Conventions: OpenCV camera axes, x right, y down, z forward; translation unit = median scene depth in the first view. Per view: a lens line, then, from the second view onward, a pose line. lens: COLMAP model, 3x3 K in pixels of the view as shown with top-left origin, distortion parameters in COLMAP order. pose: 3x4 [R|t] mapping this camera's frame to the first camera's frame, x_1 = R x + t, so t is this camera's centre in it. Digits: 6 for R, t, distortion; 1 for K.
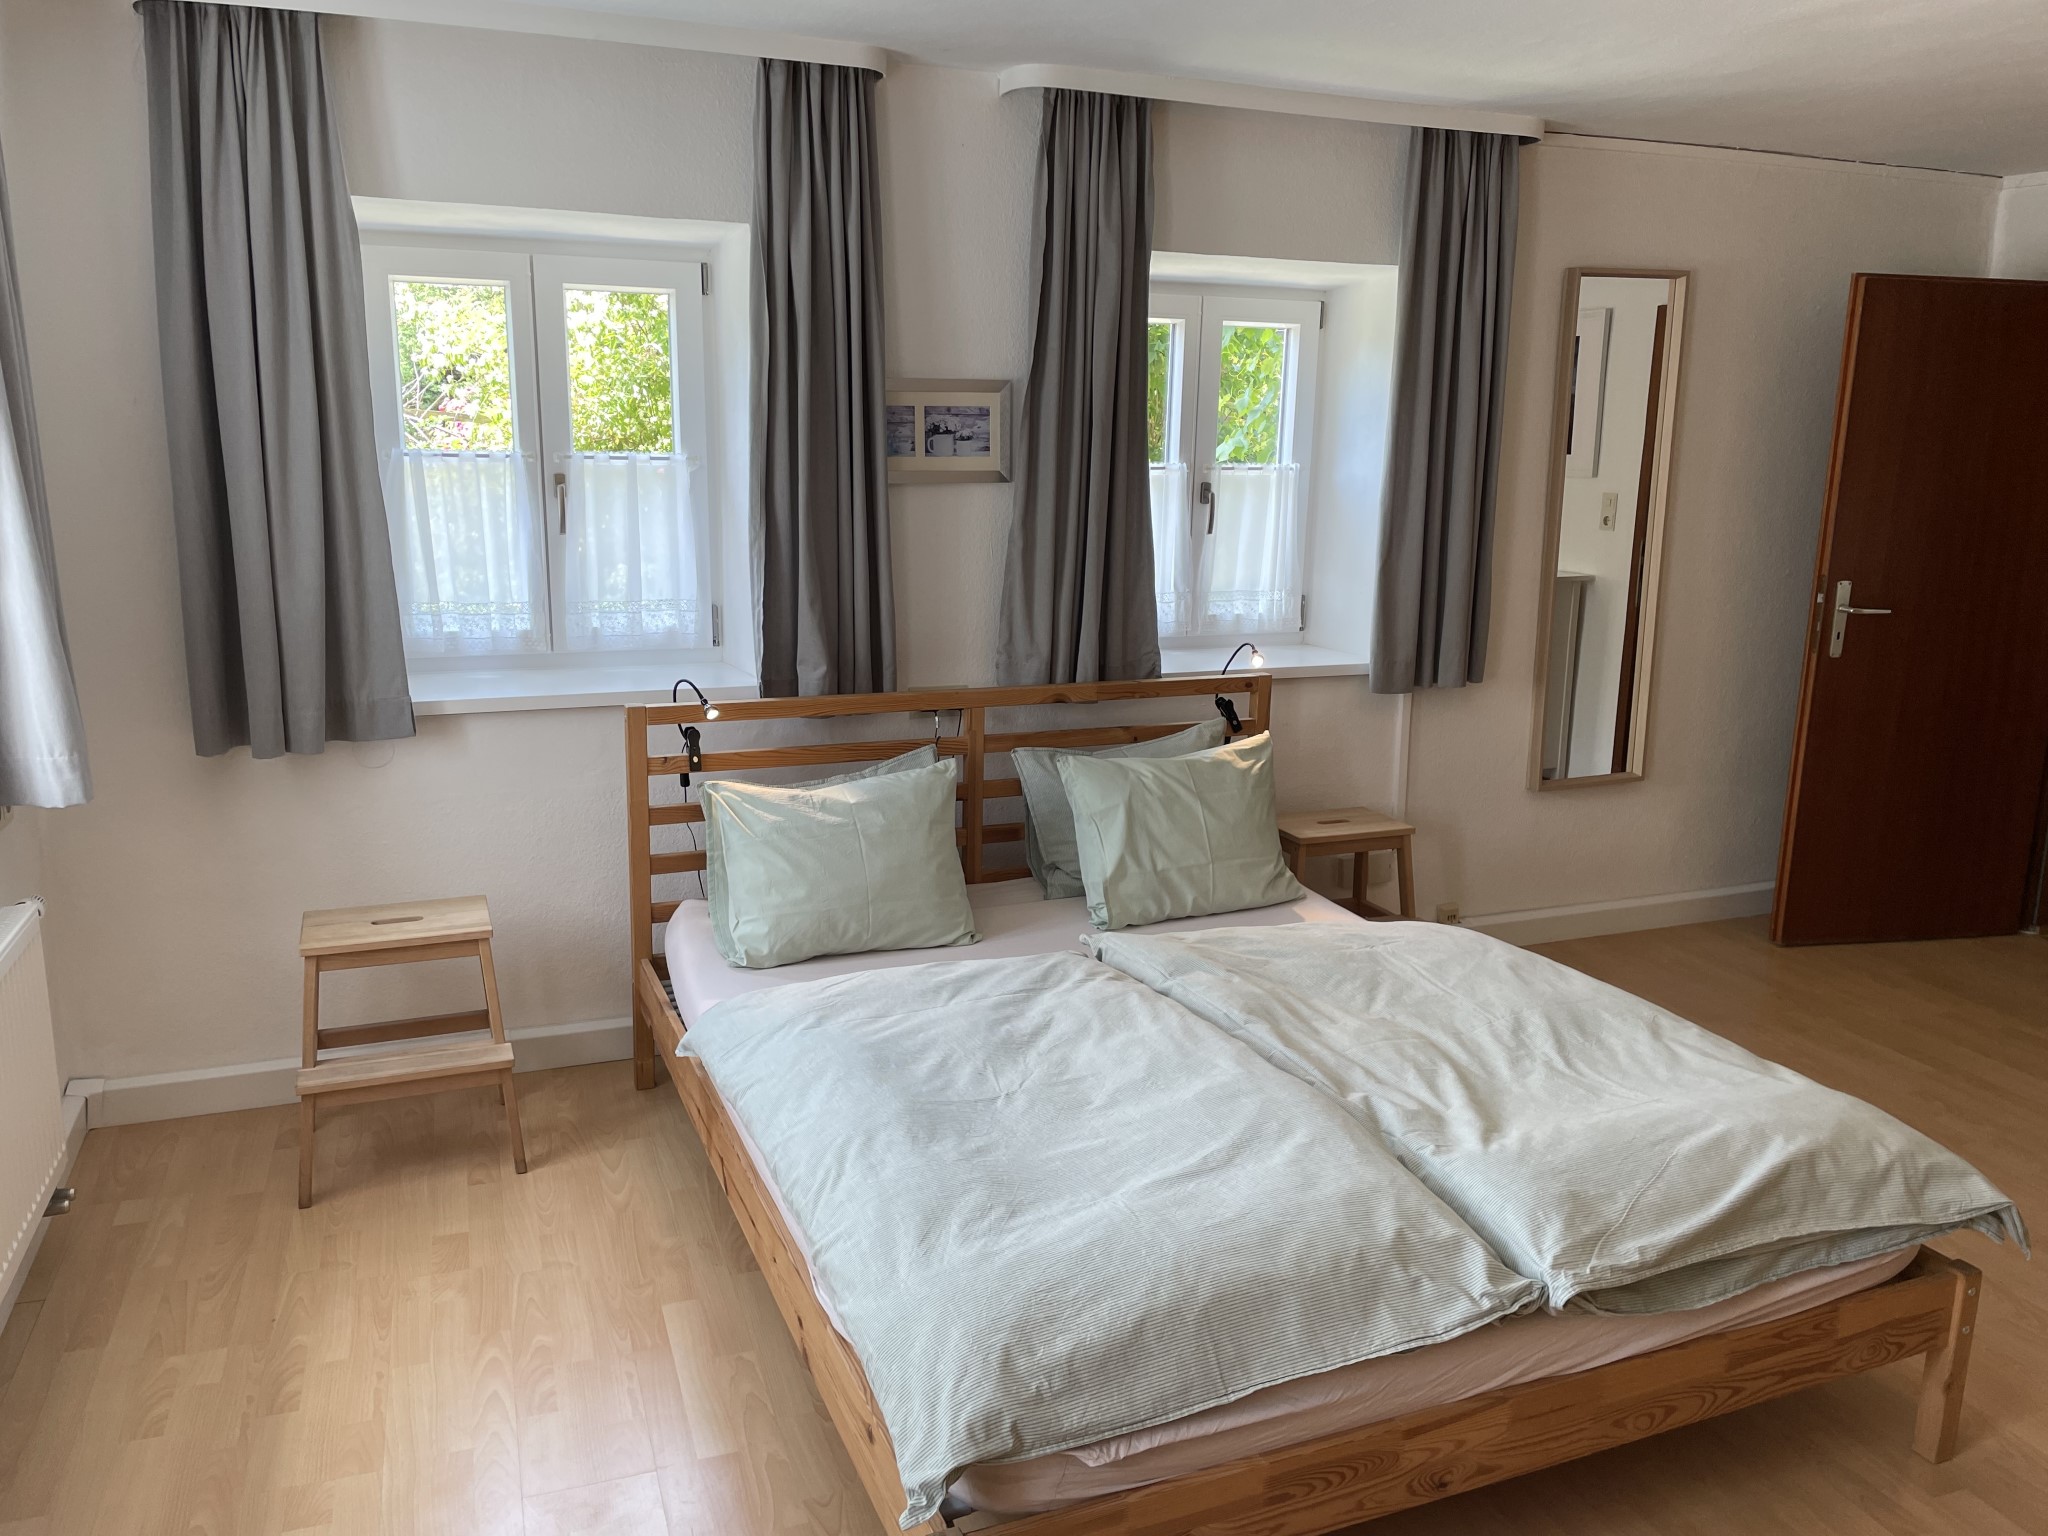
lens RADIAL K [[1545.7, 0, 1008.6], [0, 1545.7, 754.8], [0, 0, 1]] dist [0.098521, -0.132138]
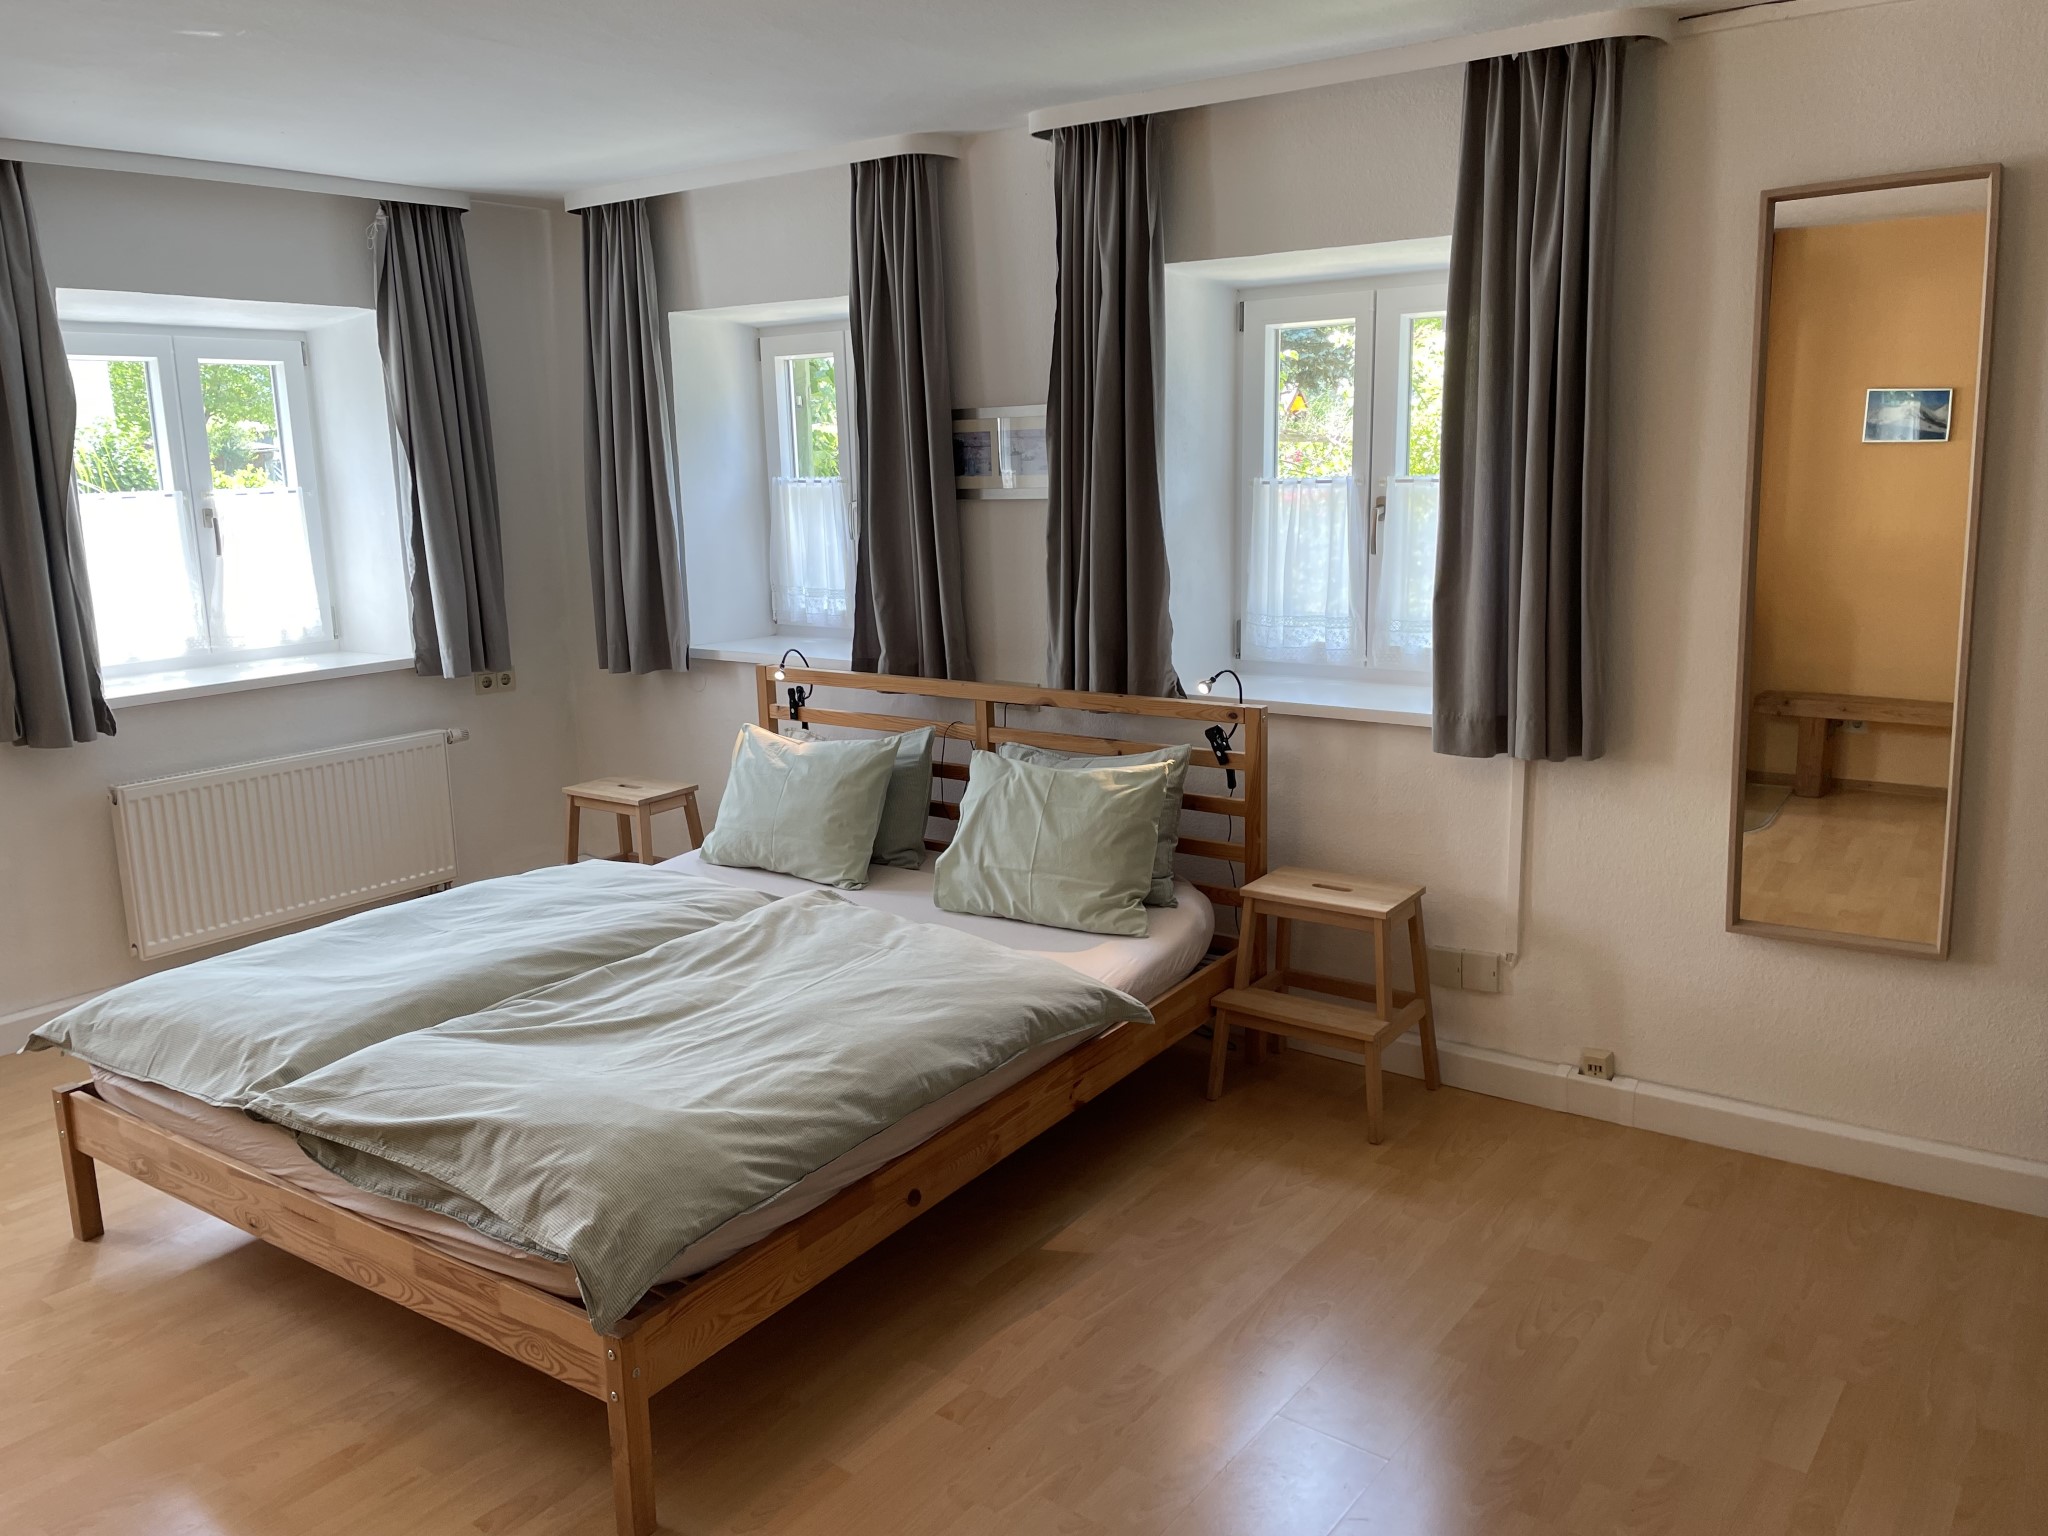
lens RADIAL K [[1545.7, 0, 1008.6], [0, 1545.7, 754.8], [0, 0, 1]] dist [0.098521, -0.132138]
pose [[0.534348, 0.134284, -0.834530, 0.970600], [-0.144135, 0.987316, 0.066579, -0.072316], [0.832885, 0.084709, 0.546925, 0.430272]]
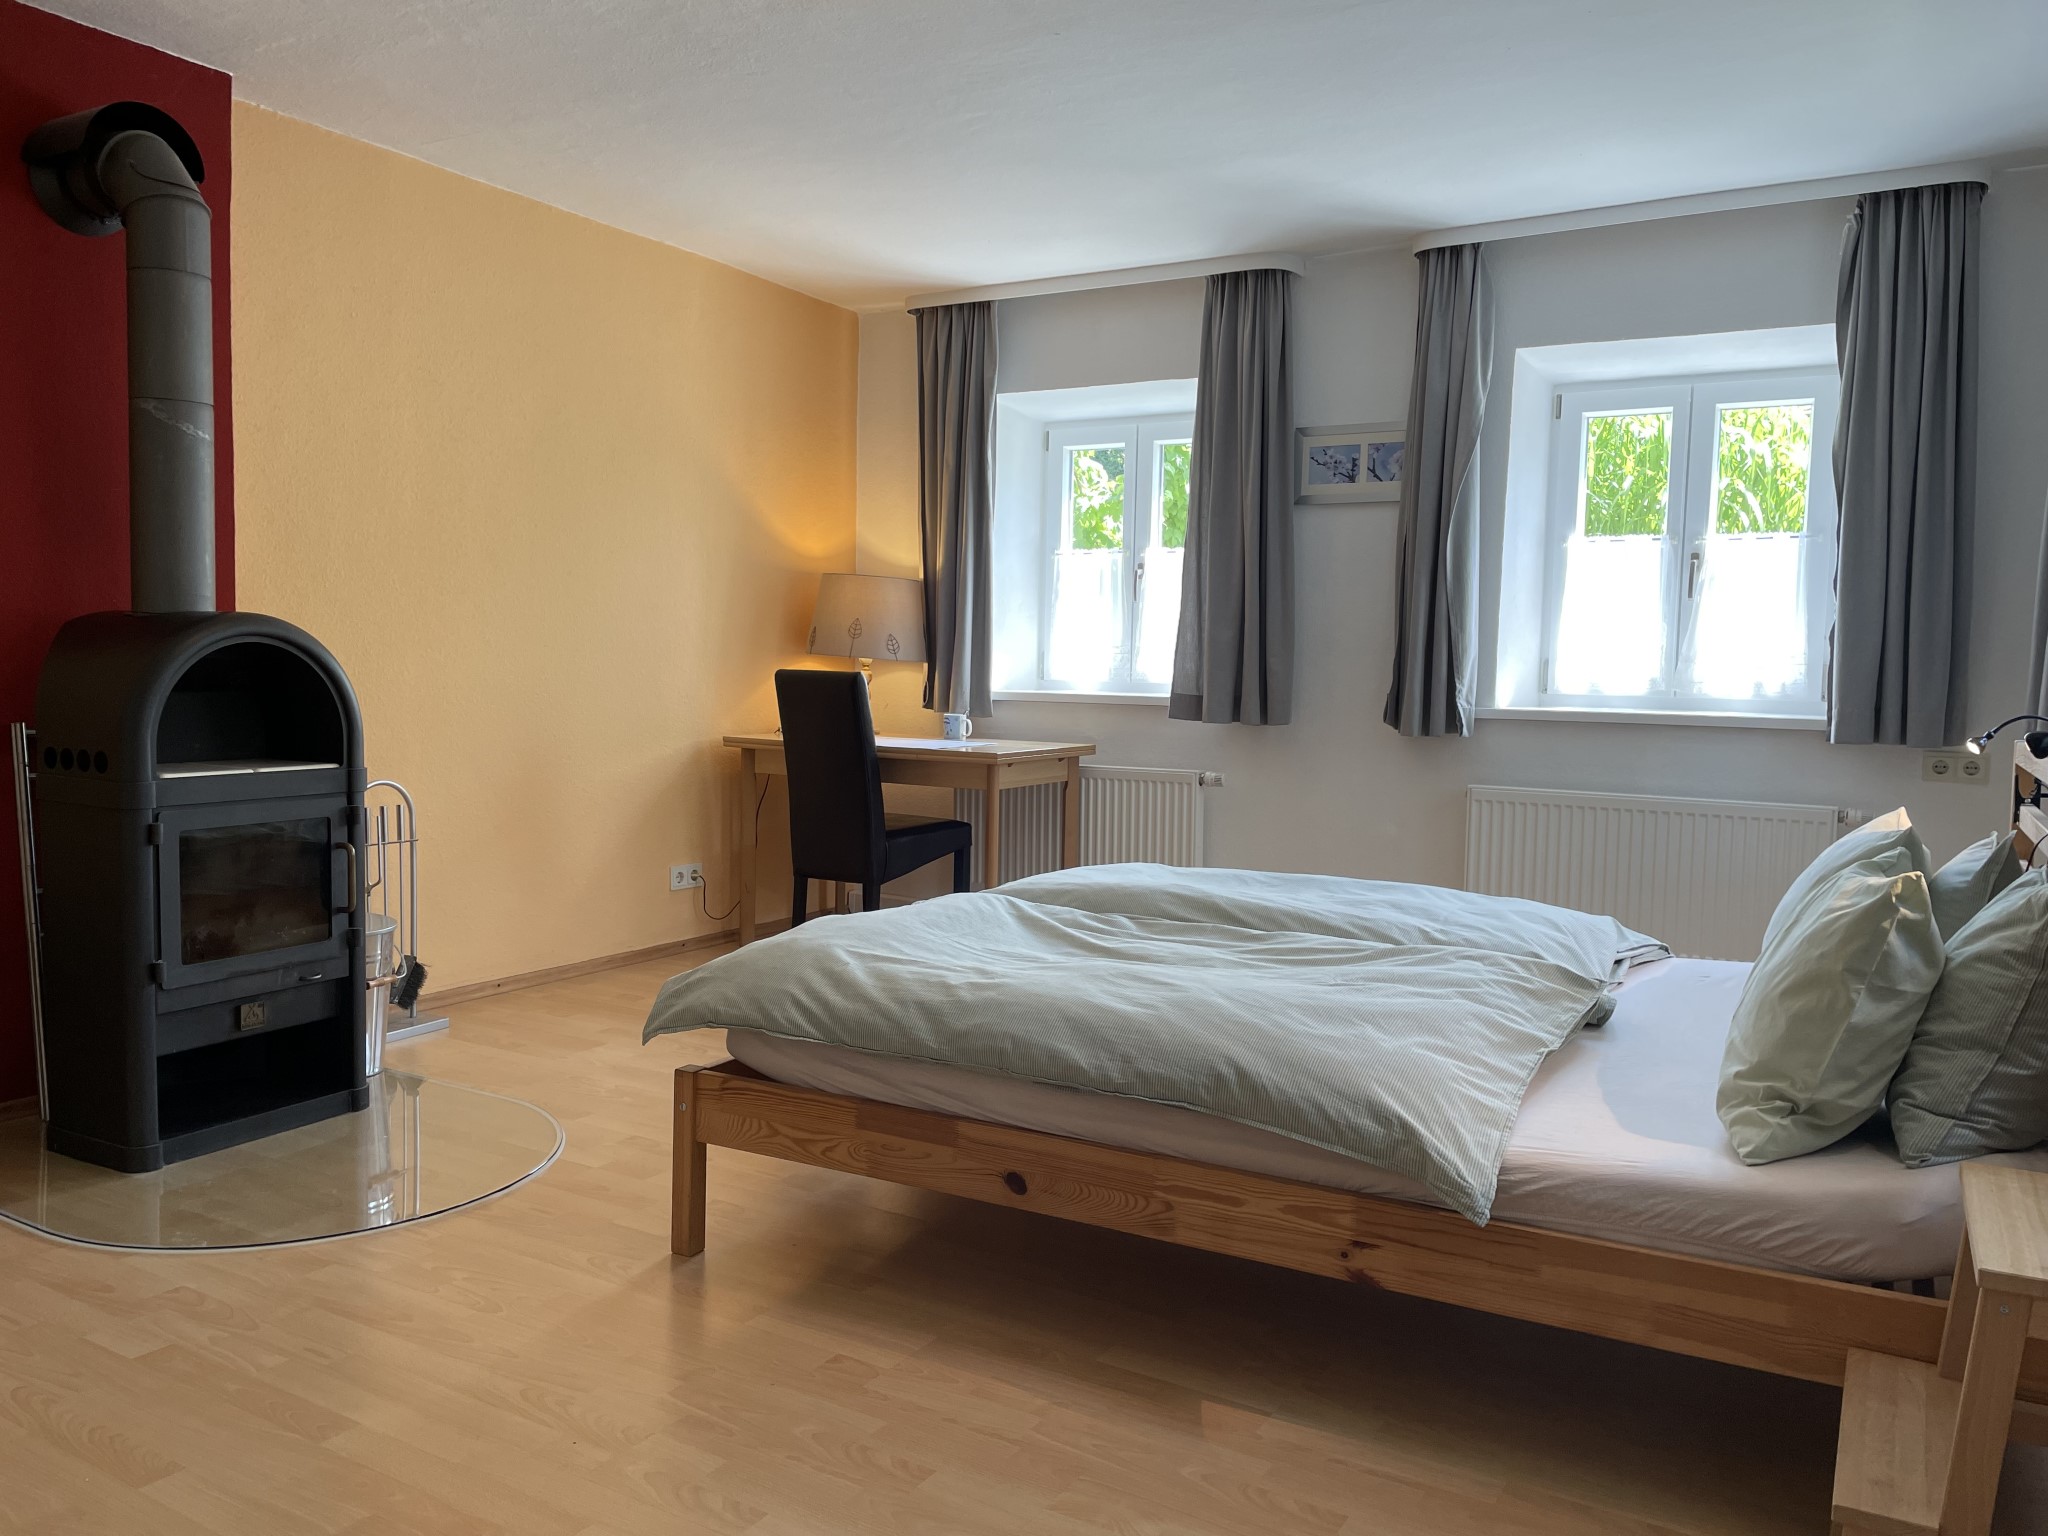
lens RADIAL K [[1544.8, 0, 1028.7], [0, 1544.8, 769.1], [0, 0, 1]] dist [0.098284, -0.127731]
pose [[-0.776046, 0.011789, -0.630567, 0.747248], [-0.167349, 0.960135, 0.223909, -0.118655], [0.608069, 0.279288, -0.743136, 1.277533]]
